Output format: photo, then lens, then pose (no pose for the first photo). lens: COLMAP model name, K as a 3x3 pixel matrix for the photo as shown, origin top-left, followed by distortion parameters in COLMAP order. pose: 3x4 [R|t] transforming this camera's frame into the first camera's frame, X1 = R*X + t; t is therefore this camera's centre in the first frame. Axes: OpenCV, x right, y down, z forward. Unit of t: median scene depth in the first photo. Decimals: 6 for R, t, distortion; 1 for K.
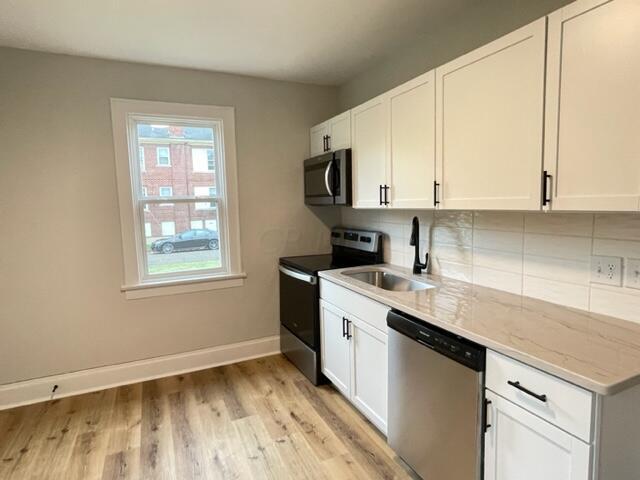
lens RADIAL K [[360.3, 0, 320.0], [0, 360.3, 240.0], [0, 0, 1]] dist [-0.038581, -0.000007]
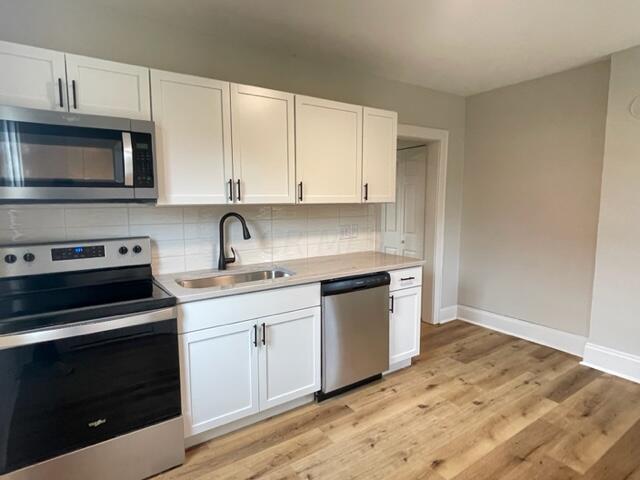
lens RADIAL K [[360.3, 0, 320.0], [0, 360.3, 240.0], [0, 0, 1]] dist [-0.038581, -0.000007]
pose [[-0.155231, -0.088581, 0.983899, -0.915866], [0.111385, 0.988051, 0.106528, -0.080019], [-0.981579, 0.126129, -0.143510, 1.054695]]
